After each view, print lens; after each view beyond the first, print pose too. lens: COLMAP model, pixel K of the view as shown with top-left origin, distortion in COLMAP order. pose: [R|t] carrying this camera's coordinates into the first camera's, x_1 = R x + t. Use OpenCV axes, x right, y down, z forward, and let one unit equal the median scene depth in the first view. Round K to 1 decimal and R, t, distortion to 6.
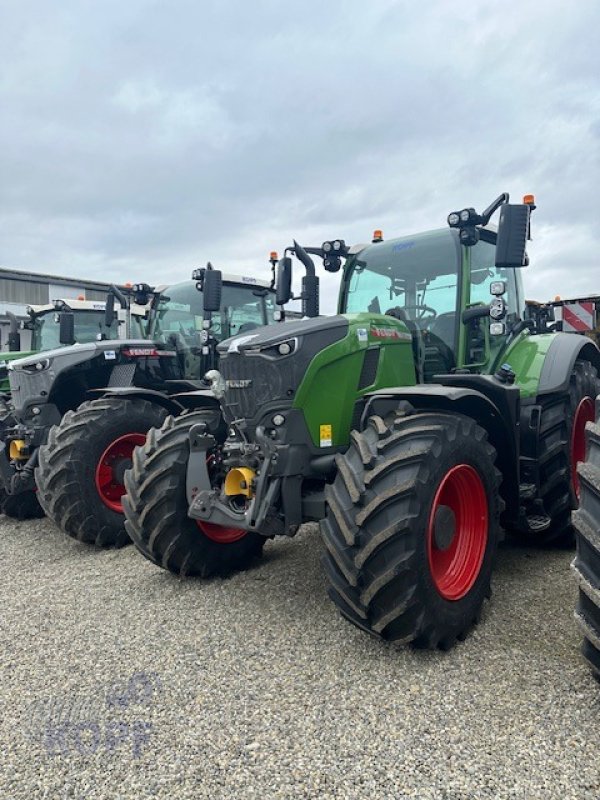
lens RADIAL K [[562.7, 0, 302.2], [0, 562.7, 403.8], [0, 0, 1]] dist [0.003413, -0.002577]
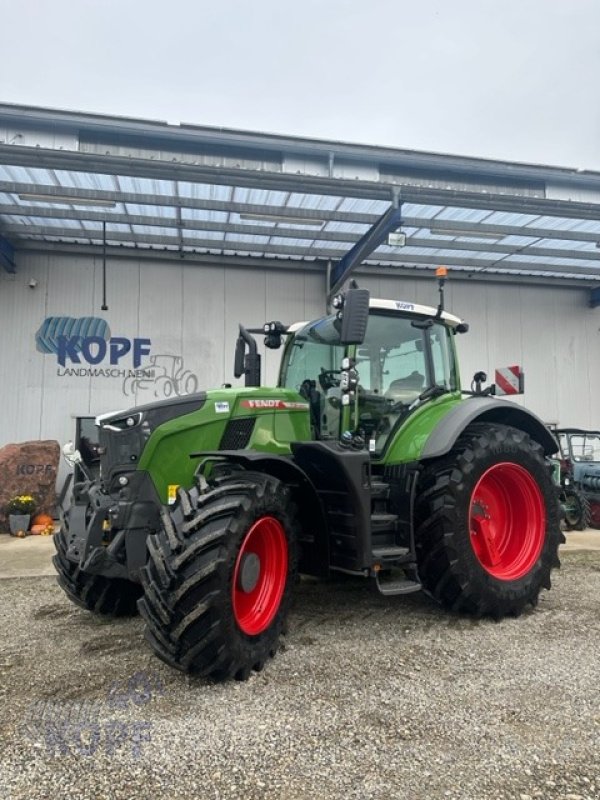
lens RADIAL K [[561.4, 0, 306.2], [0, 561.4, 397.1], [0, 0, 1]] dist [0.049319, -0.059812]
pose [[0.953778, -0.025121, -0.299459, 0.657521], [-0.009737, 0.993393, -0.114347, -0.013234], [0.300353, 0.111978, 0.947232, -0.059708]]
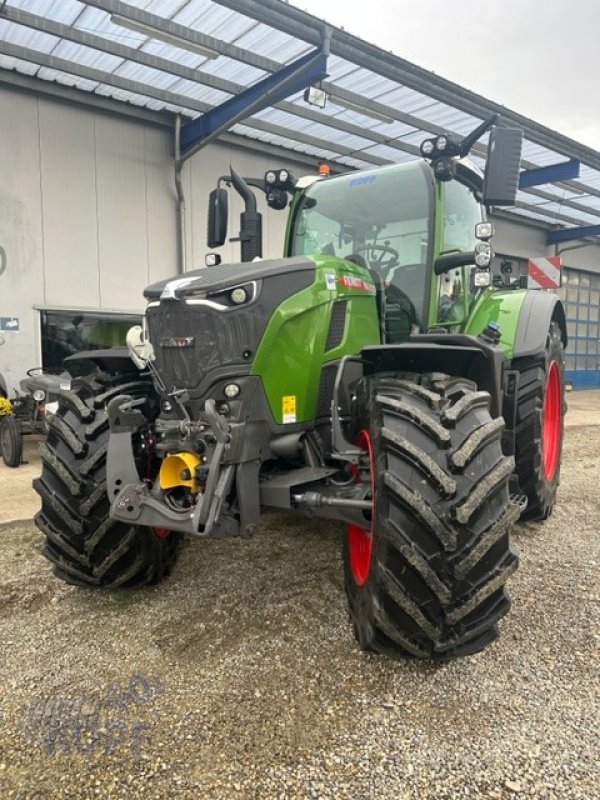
lens RADIAL K [[562.7, 0, 302.2], [0, 562.7, 403.8], [0, 0, 1]] dist [0.003413, -0.002577]
pose [[0.987371, -0.008751, 0.158184, -0.063676], [-0.001840, 0.997773, 0.066683, -0.003452], [-0.158415, -0.066132, 0.985155, 0.220080]]
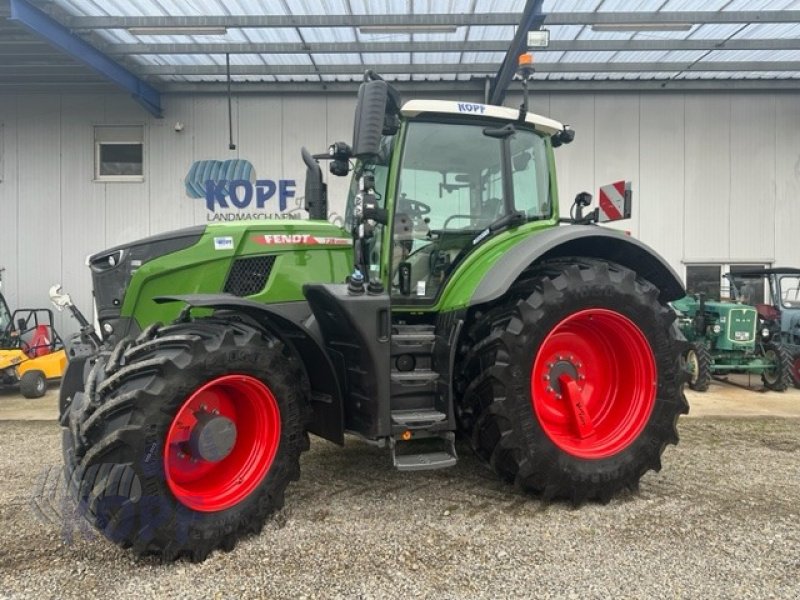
lens RADIAL K [[561.4, 0, 402.8], [0, 561.4, 305.7], [0, 0, 1]] dist [0.049319, -0.059812]
pose [[0.865904, 0.010769, -0.500094, 0.918027], [-0.012836, 0.999917, -0.000693, -0.017981], [0.500046, 0.007020, 0.865971, 0.314851]]
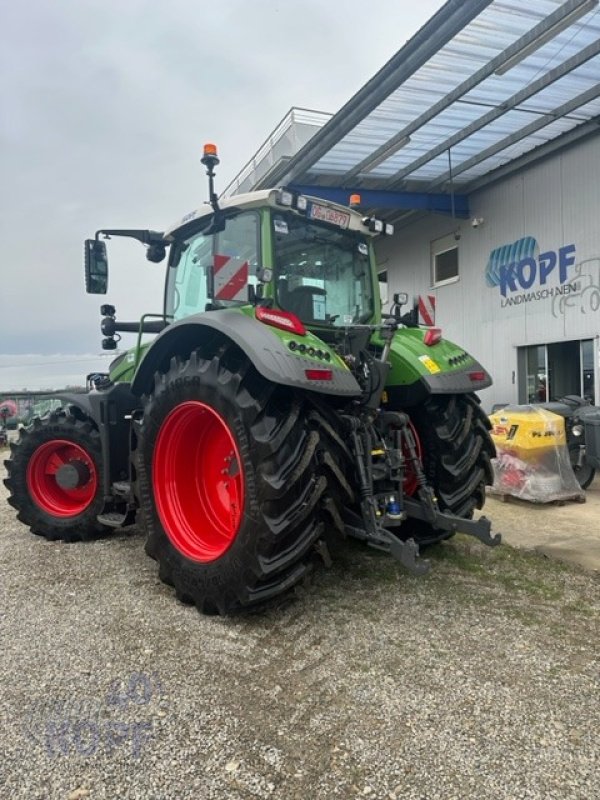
lens RADIAL K [[561.1, 0, 300.0], [0, 561.1, 400.0], [0, 0, 1]] dist [0.032671, -0.033615]
pose [[-0.103139, 0.021049, -0.994444, 1.654967], [0.010981, 0.999739, 0.020022, -0.036760], [0.994606, -0.008855, -0.103343, 1.691729]]
